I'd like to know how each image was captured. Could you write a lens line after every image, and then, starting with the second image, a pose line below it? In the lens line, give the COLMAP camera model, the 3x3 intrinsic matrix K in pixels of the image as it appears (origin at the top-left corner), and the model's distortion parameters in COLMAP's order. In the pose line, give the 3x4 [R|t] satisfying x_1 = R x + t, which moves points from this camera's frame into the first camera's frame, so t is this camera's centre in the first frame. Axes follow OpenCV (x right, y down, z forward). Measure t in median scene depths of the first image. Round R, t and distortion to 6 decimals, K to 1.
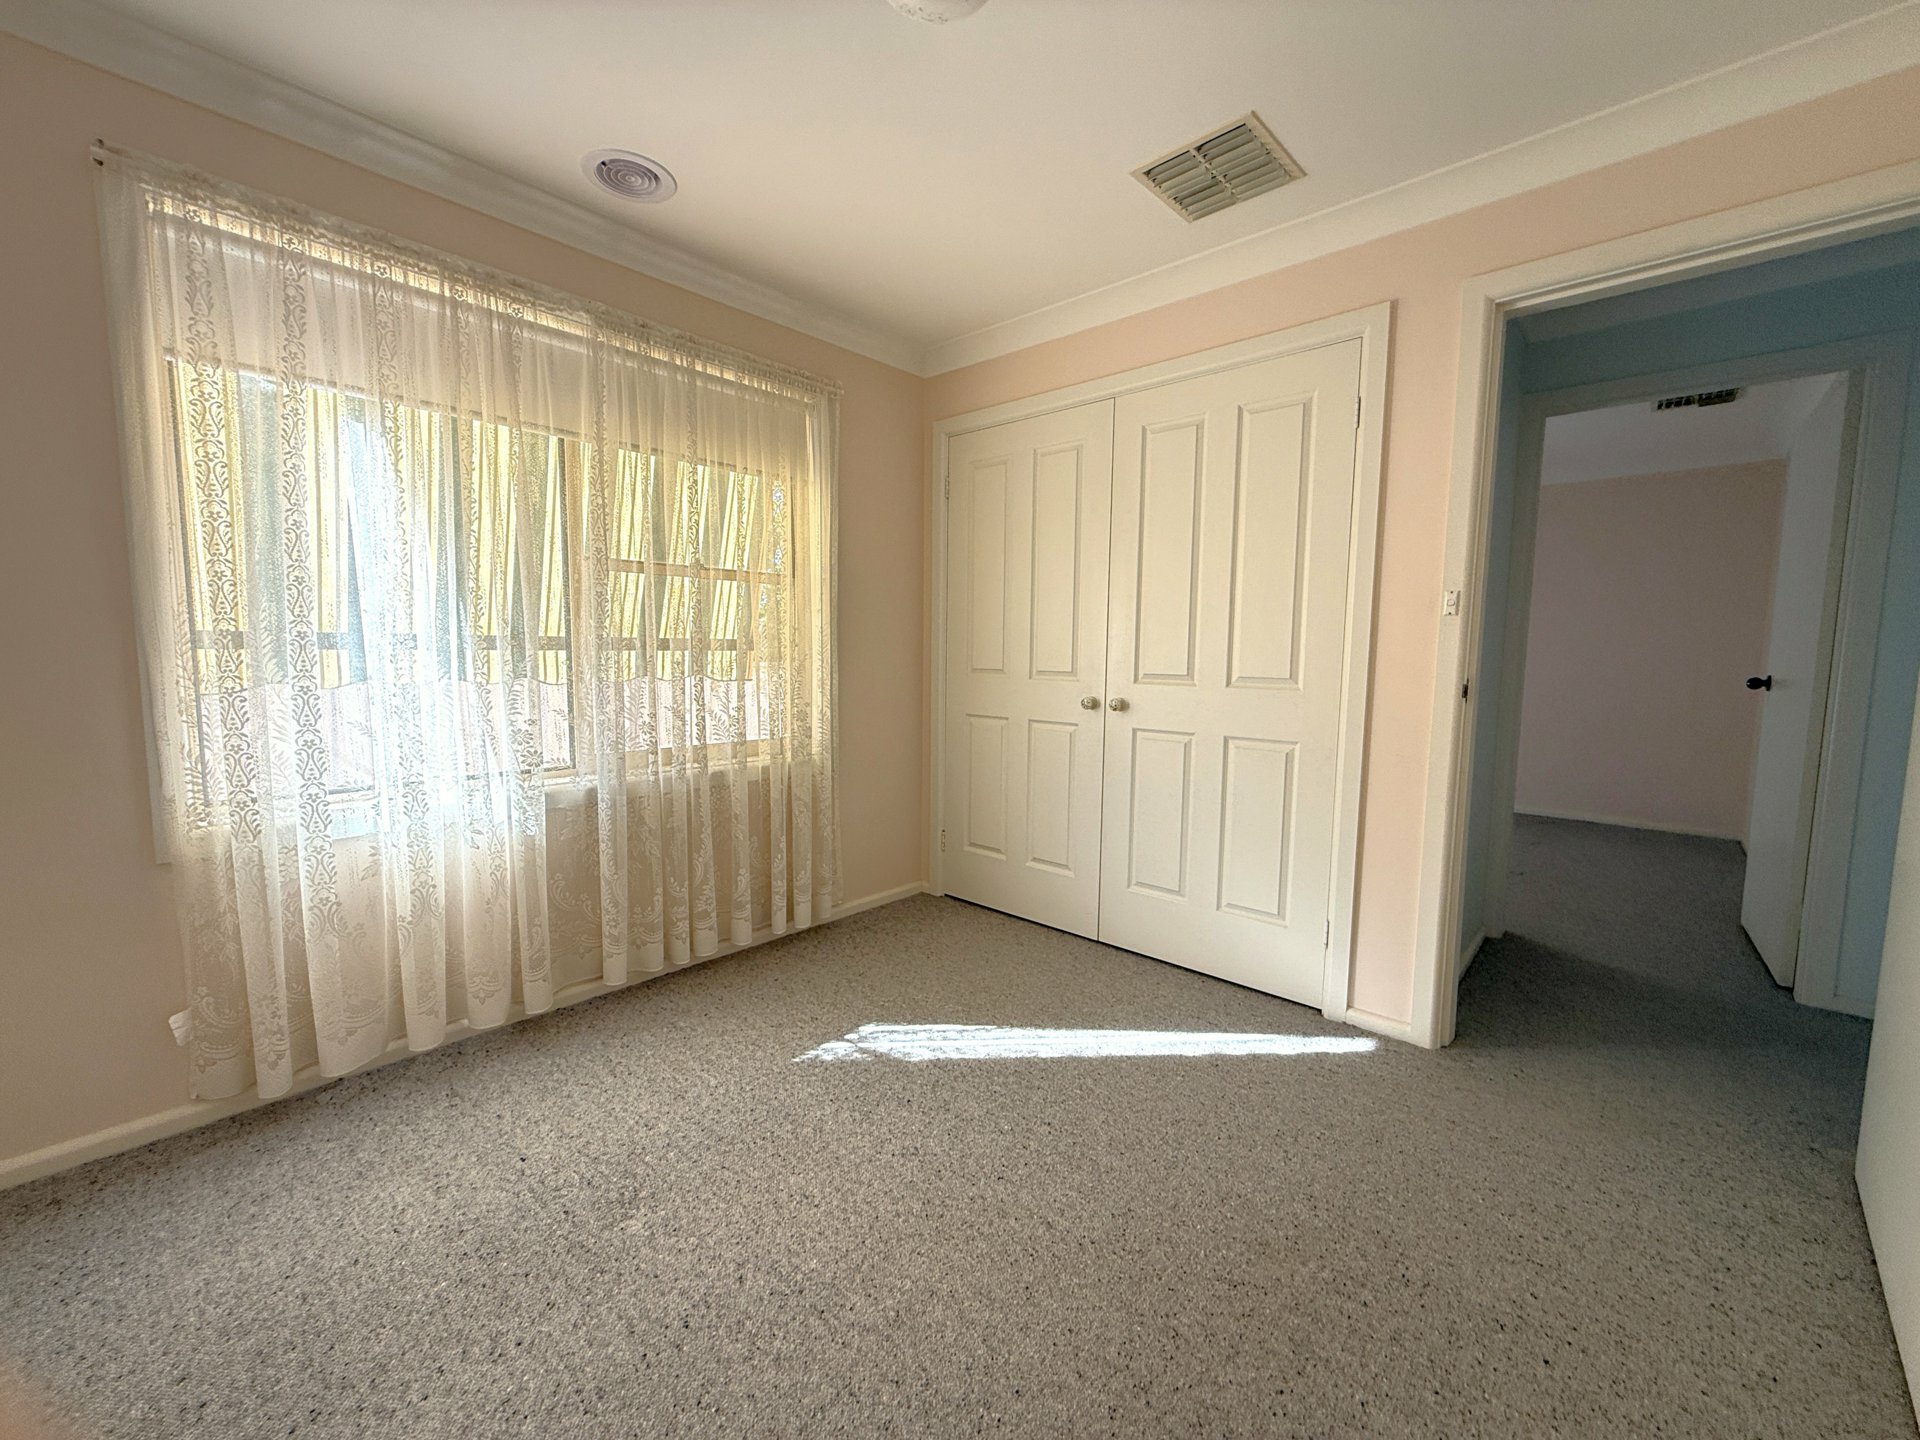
lens RADIAL K [[768.8, 0, 960.0], [0, 768.8, 720.0], [0, 0, 1]] dist [0.001483, 0.000030]
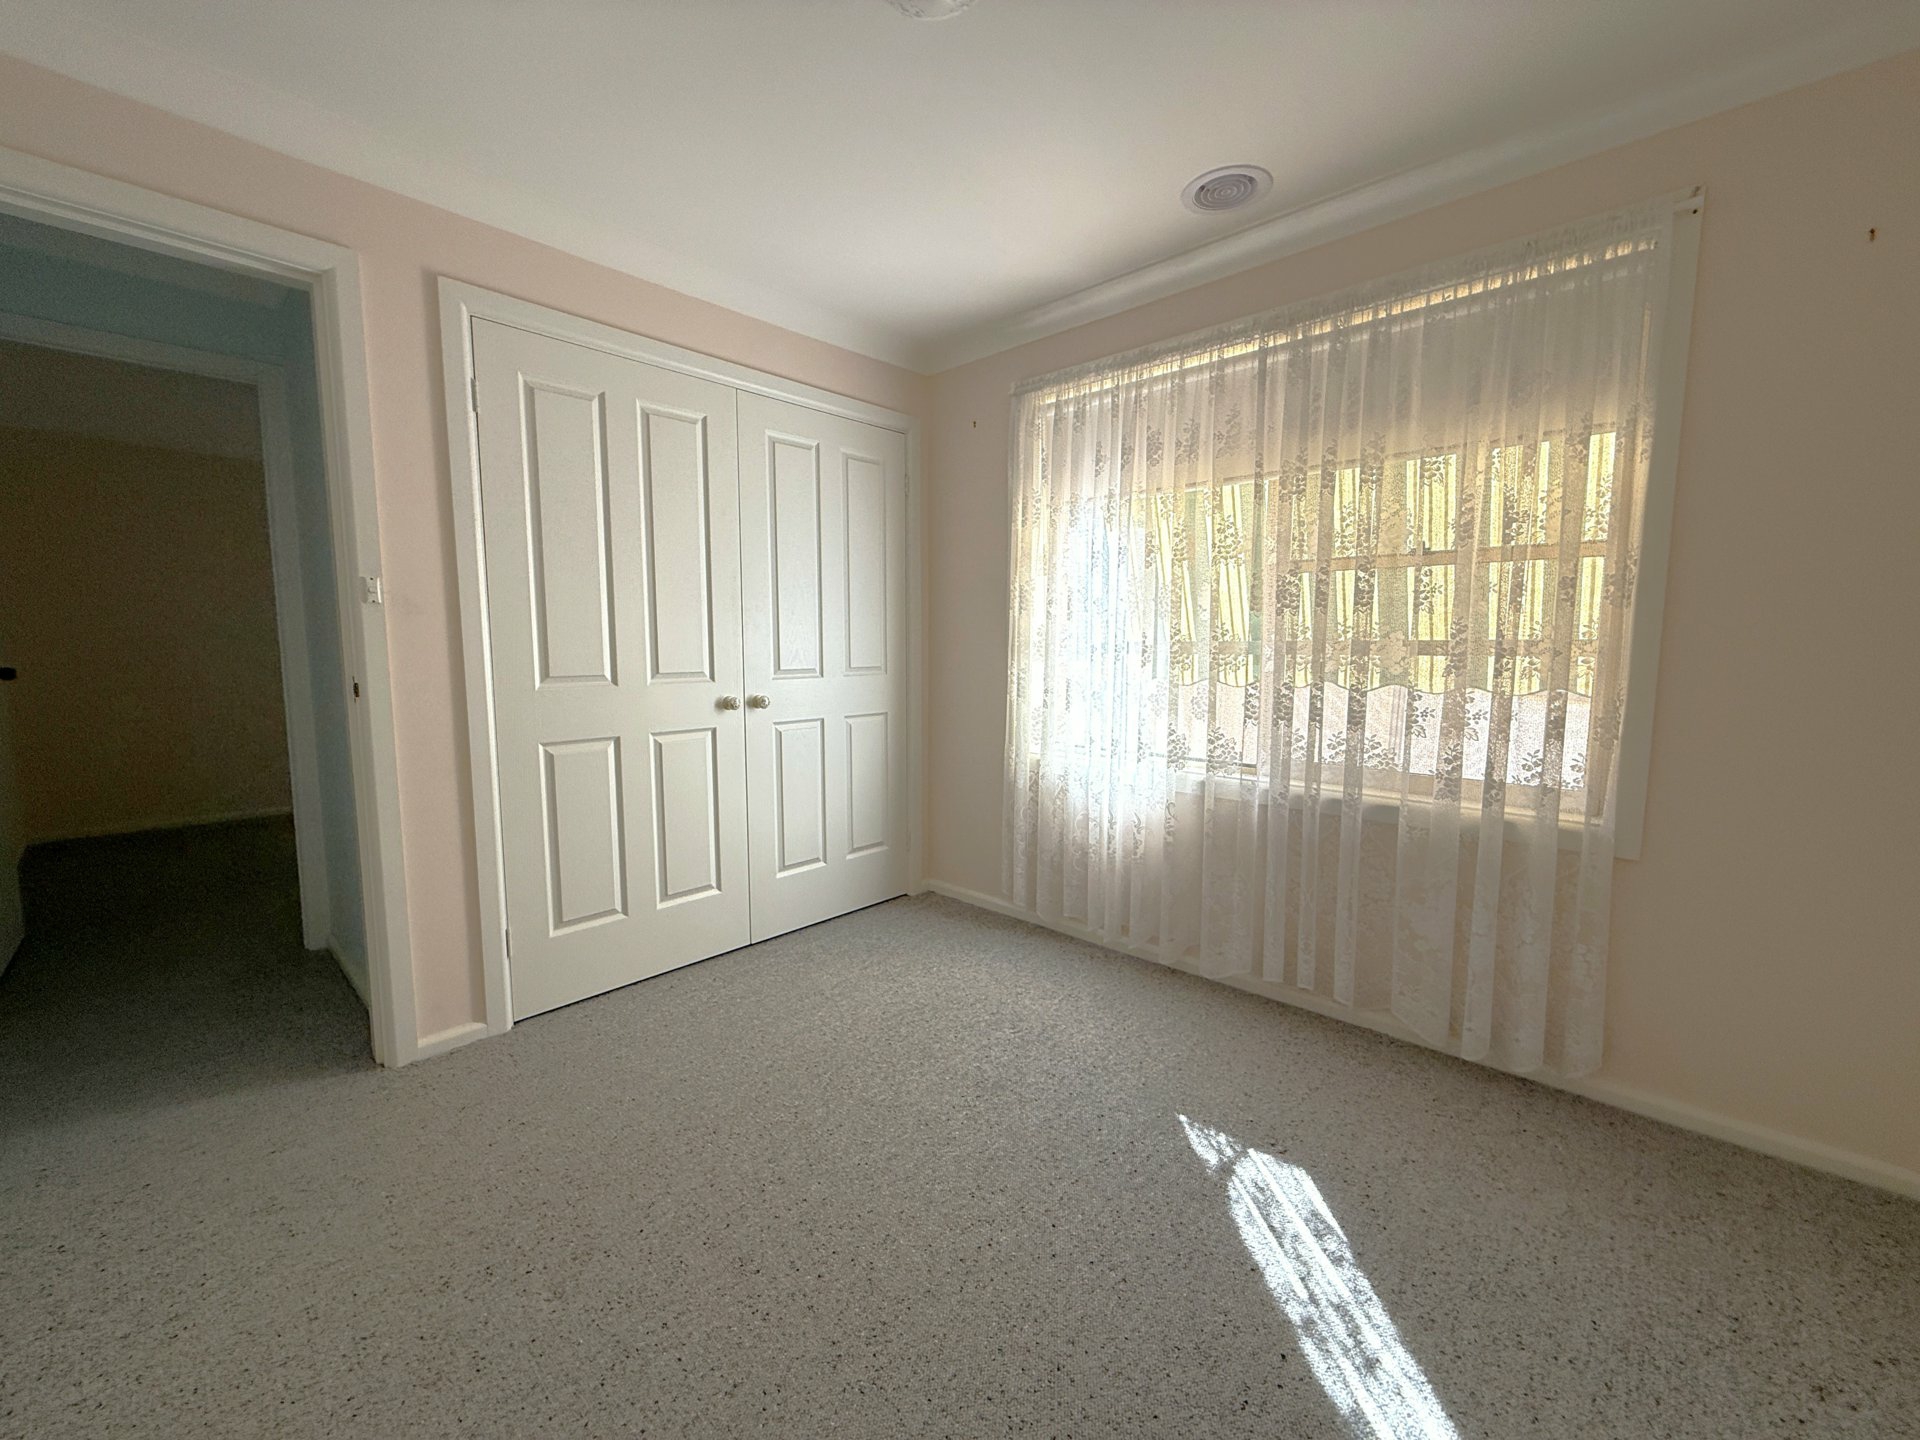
lens RADIAL K [[768.8, 0, 960.0], [0, 768.8, 720.0], [0, 0, 1]] dist [0.001483, 0.000030]
pose [[0.001232, 0.084475, -0.996425, 0.580787], [-0.092837, 0.992132, 0.083997, -0.058749], [0.995681, 0.092402, 0.009065, 0.647483]]
